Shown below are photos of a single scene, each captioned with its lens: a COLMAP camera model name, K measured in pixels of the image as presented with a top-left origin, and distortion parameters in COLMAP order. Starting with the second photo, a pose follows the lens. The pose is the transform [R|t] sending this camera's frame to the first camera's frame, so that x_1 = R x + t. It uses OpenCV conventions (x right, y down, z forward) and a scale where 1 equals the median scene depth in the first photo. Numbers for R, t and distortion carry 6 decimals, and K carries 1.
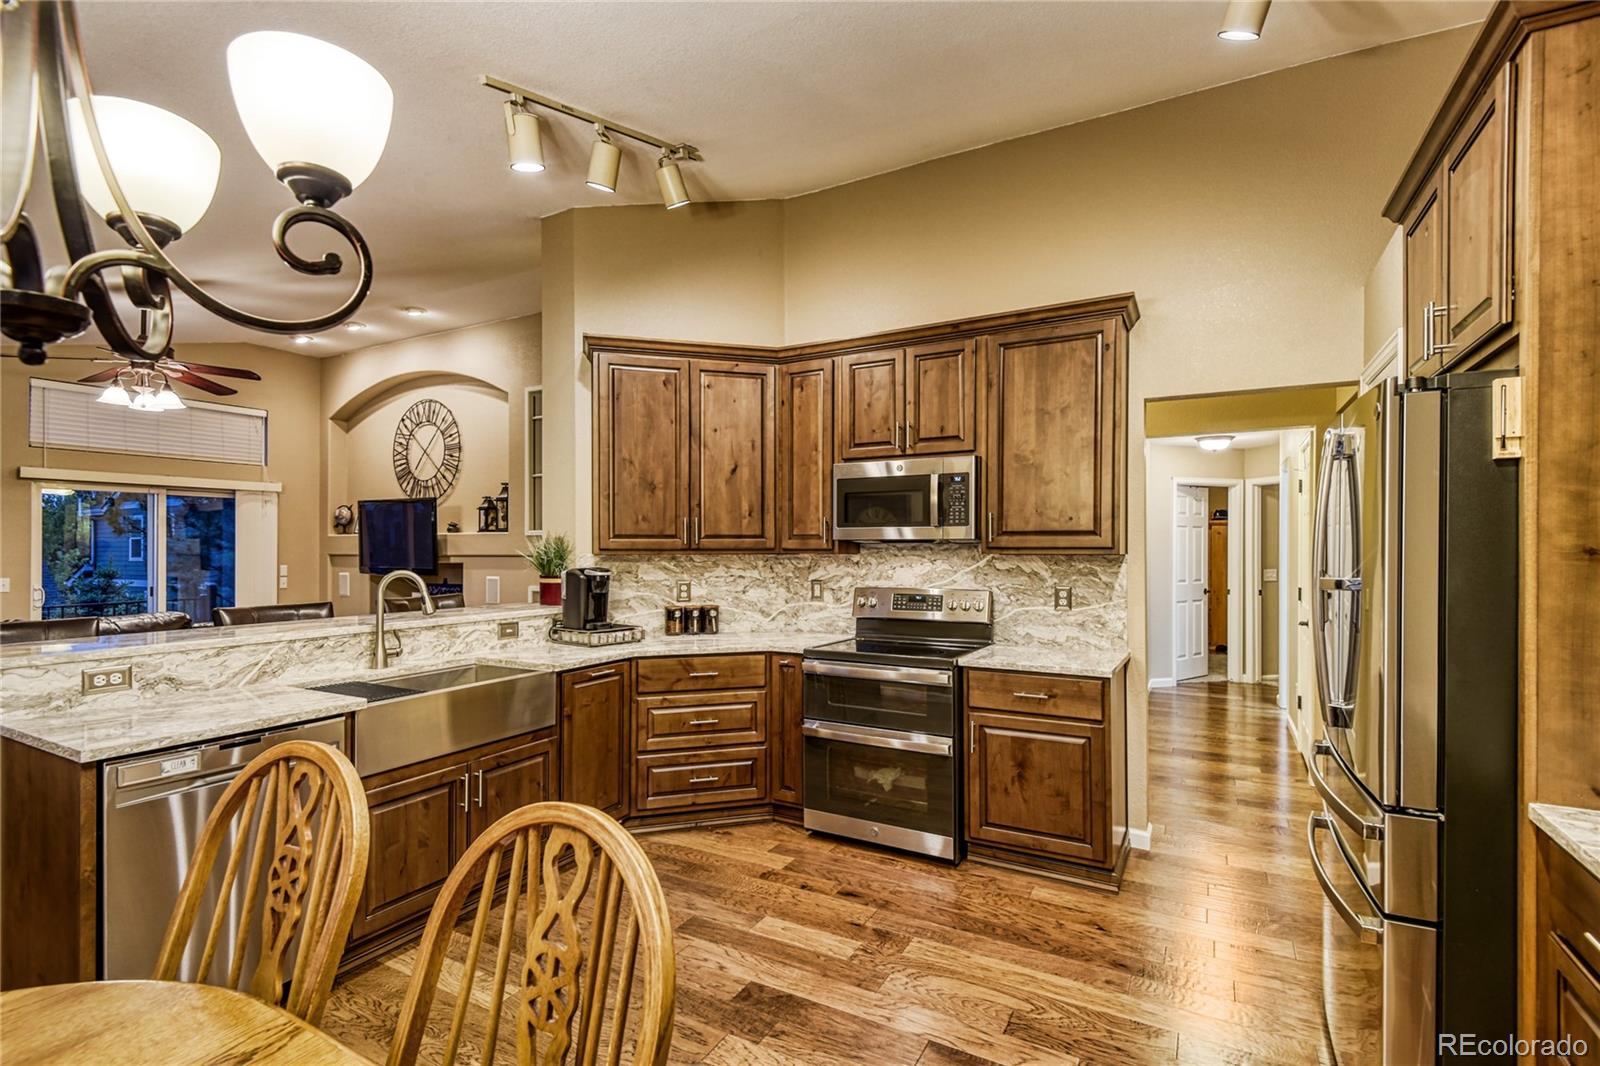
lens RADIAL K [[741.7, 0, 797.0], [0, 741.7, 560.9], [0, 0, 1]] dist [0.013866, -0.000120]
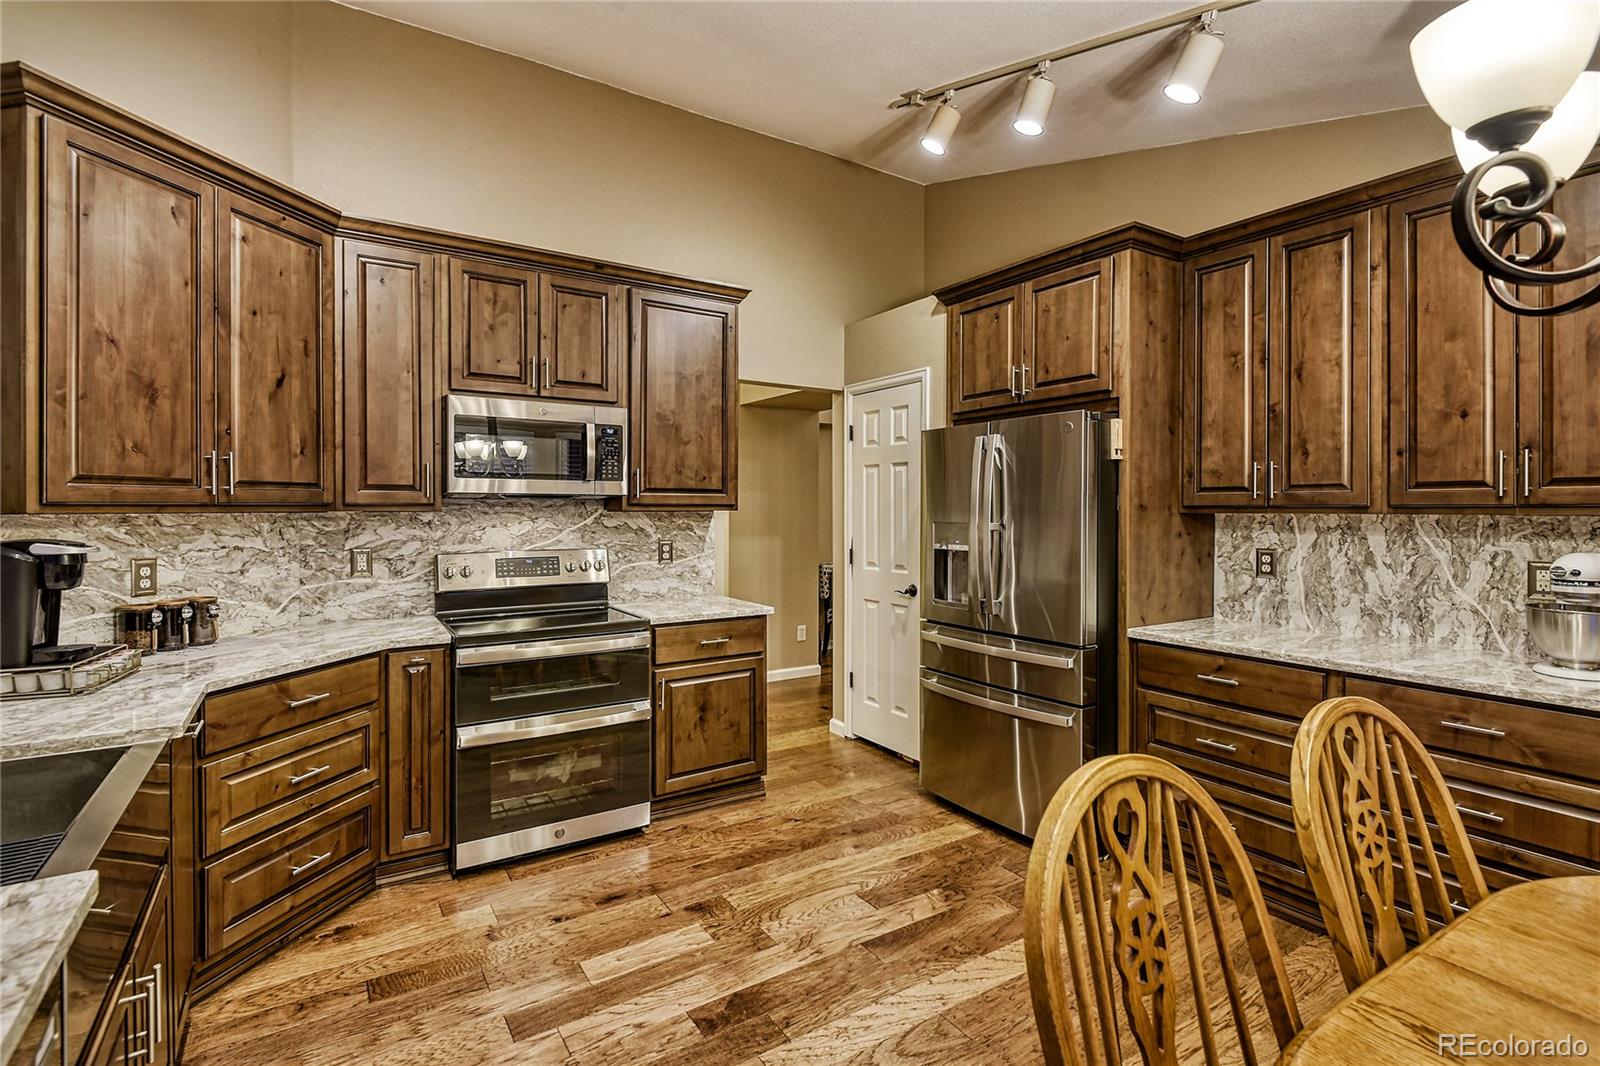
lens RADIAL K [[754.9, 0, 800.0], [0, 754.9, 533.0], [0, 0, 1]] dist [0.012425, -0.000915]
pose [[0.467894, -0.027903, 0.883344, -0.491316], [0.014624, 0.999609, 0.023829, -0.000194], [-0.883664, 0.001768, 0.468119, 0.314992]]
